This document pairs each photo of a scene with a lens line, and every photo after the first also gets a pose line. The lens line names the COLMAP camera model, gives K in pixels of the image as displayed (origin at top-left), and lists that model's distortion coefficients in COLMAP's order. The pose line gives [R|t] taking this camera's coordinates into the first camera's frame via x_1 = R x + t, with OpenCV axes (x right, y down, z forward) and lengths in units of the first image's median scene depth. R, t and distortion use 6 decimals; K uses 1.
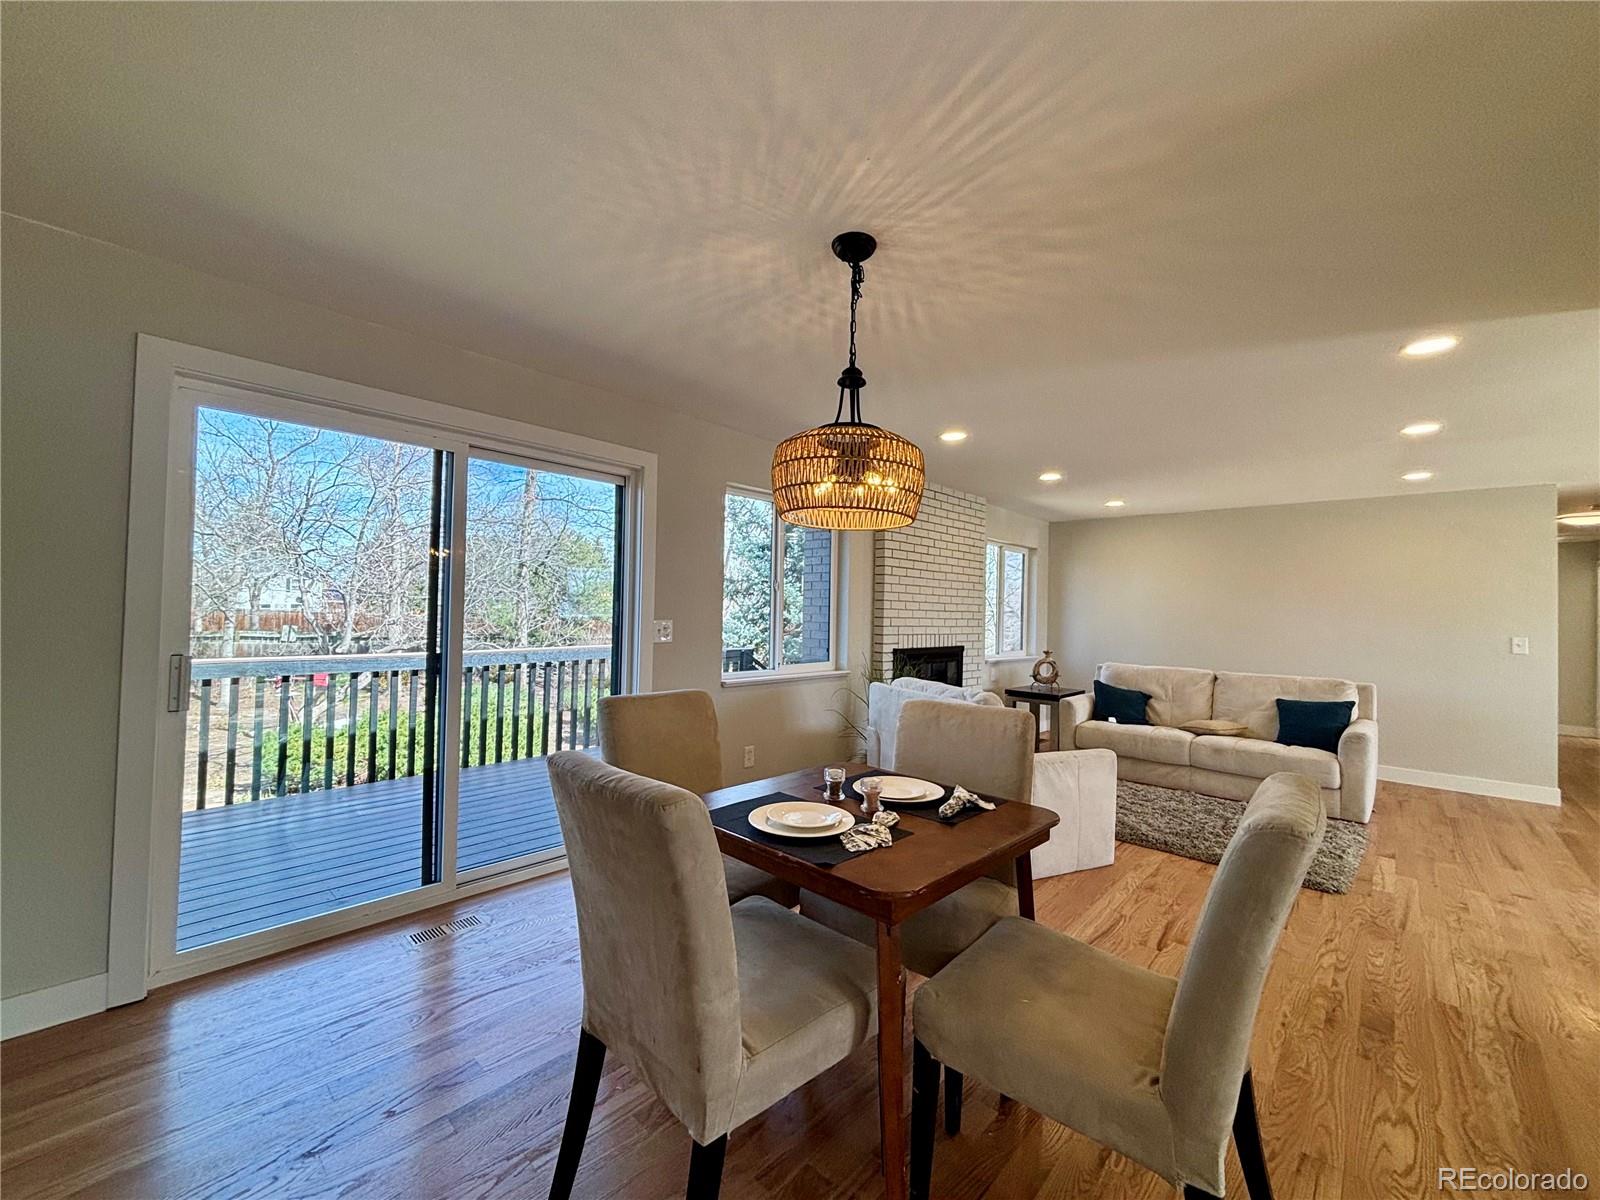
lens RADIAL K [[646.7, 0, 784.0], [0, 646.7, 598.3], [0, 0, 1]] dist [0.001122, 0.000227]
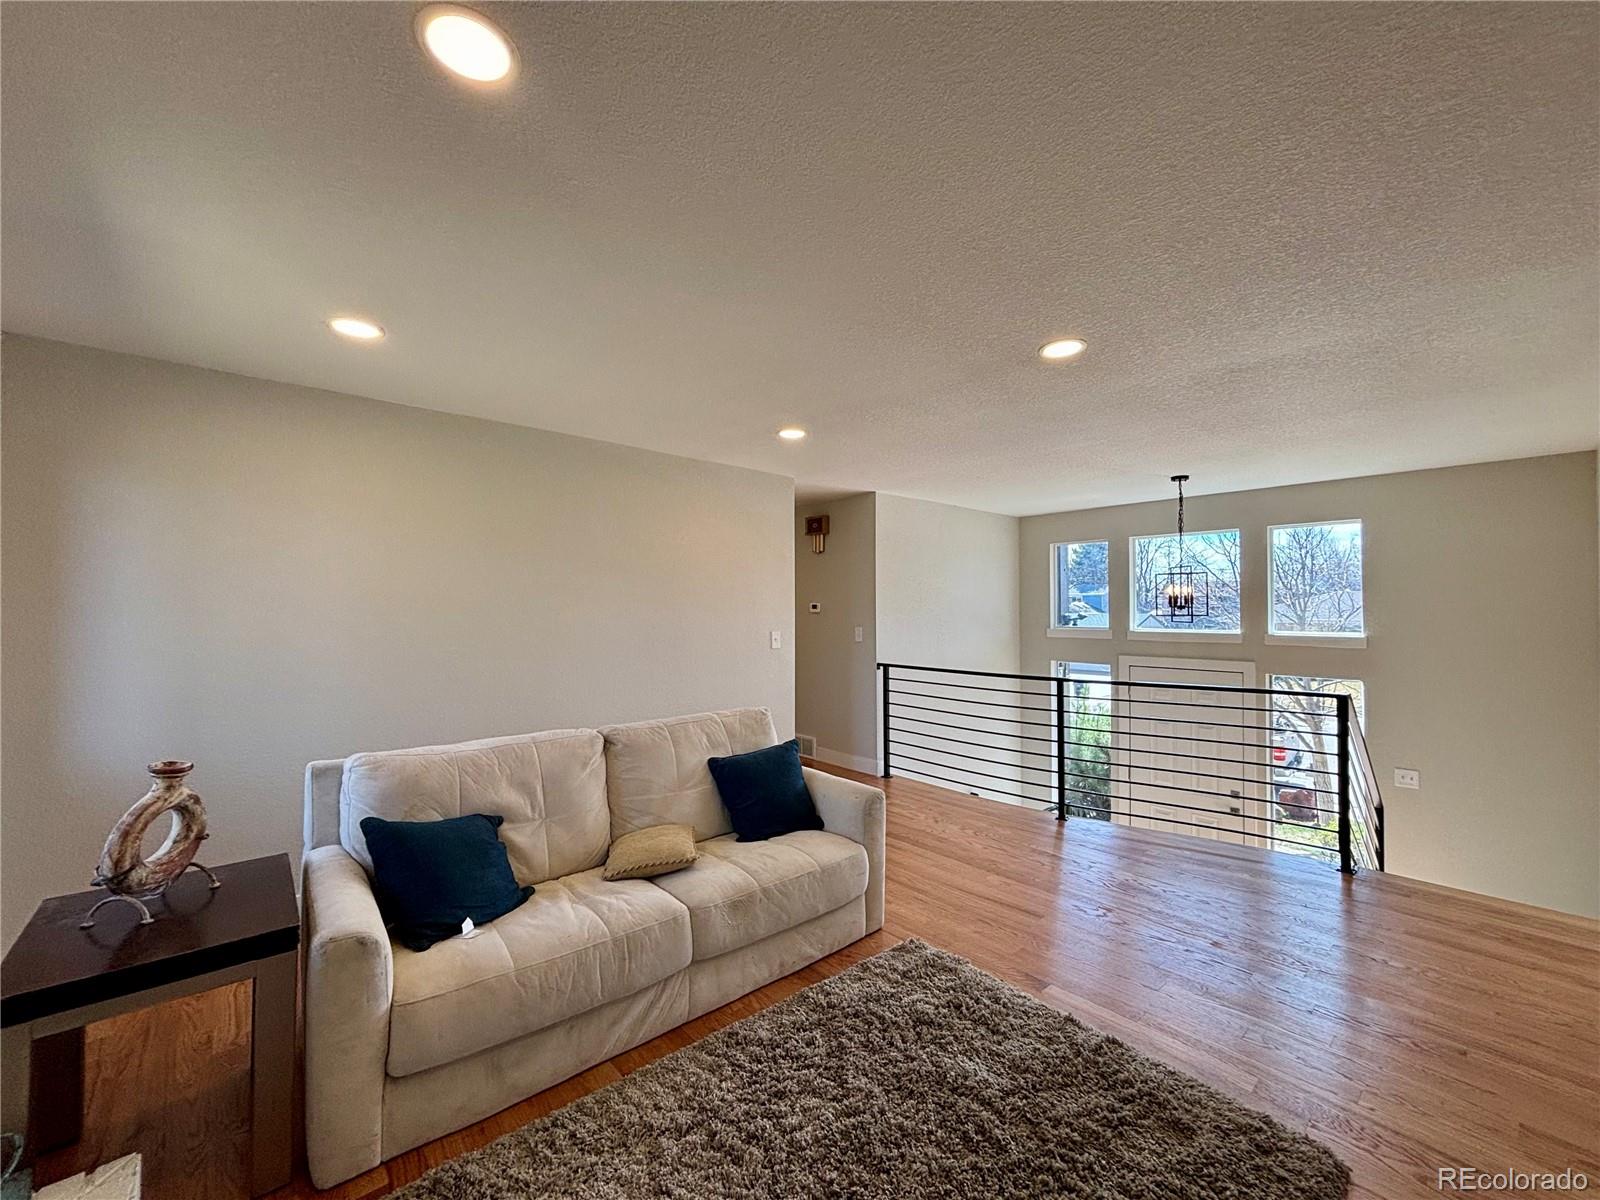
lens RADIAL K [[658.9, 0, 845.0], [0, 658.9, 594.3], [0, 0, 1]] dist [-0.001806, -0.000417]
pose [[0.068740, 0.004843, 0.997623, 0.280750], [-0.014820, 0.999883, -0.003833, 0.009777], [-0.997525, -0.014521, 0.068803, 1.333286]]
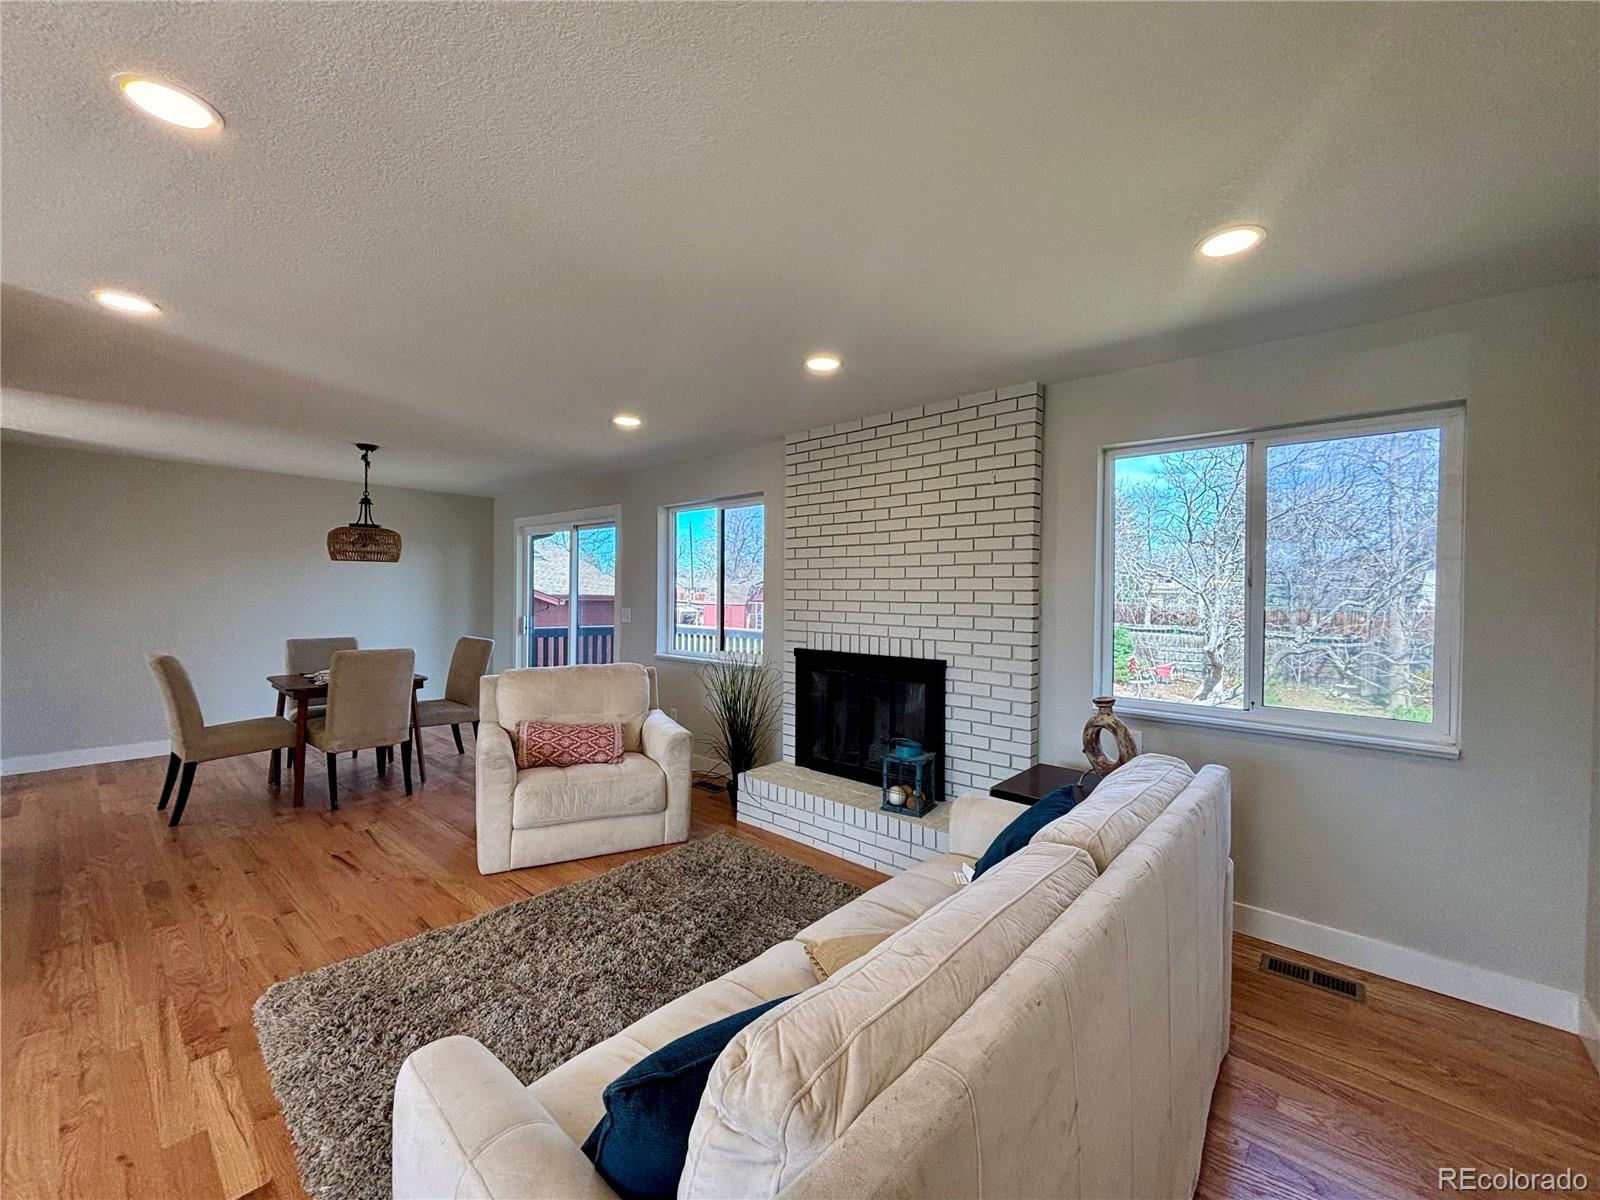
lens RADIAL K [[637.9, 0, 802.4], [0, 637.9, 596.8], [0, 0, 1]] dist [0.000384, 0.000084]
pose [[0.042177, -0.015726, -0.998986, 1.530628], [0.009481, 0.999837, -0.015339, 0.039708], [0.999065, -0.008825, 0.042319, 1.514395]]
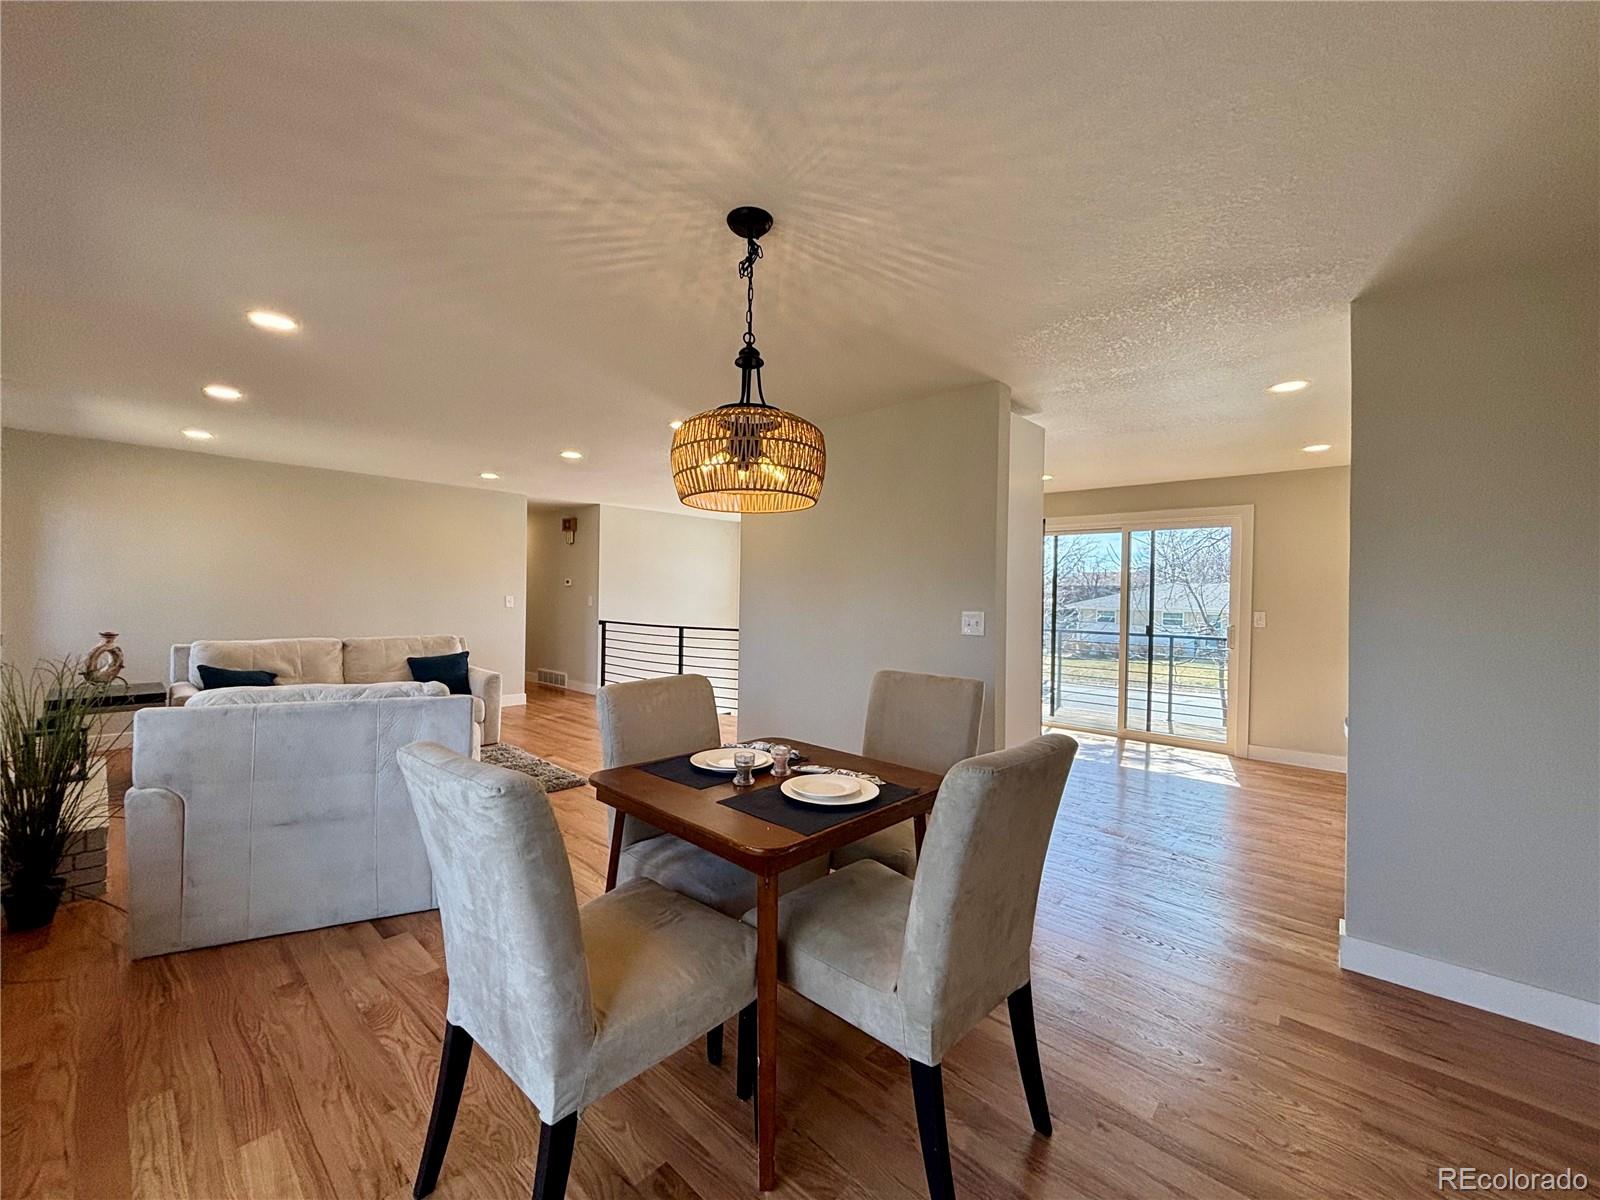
lens RADIAL K [[639.9, 0, 815.3], [0, 639.9, 600.6], [0, 0, 1]] dist [0.008642, -0.001922]
pose [[-0.023411, -0.030792, 0.999252, -0.535477], [-0.038681, 0.998805, 0.029872, -0.001494], [-0.998977, -0.037953, -0.024574, 0.545132]]
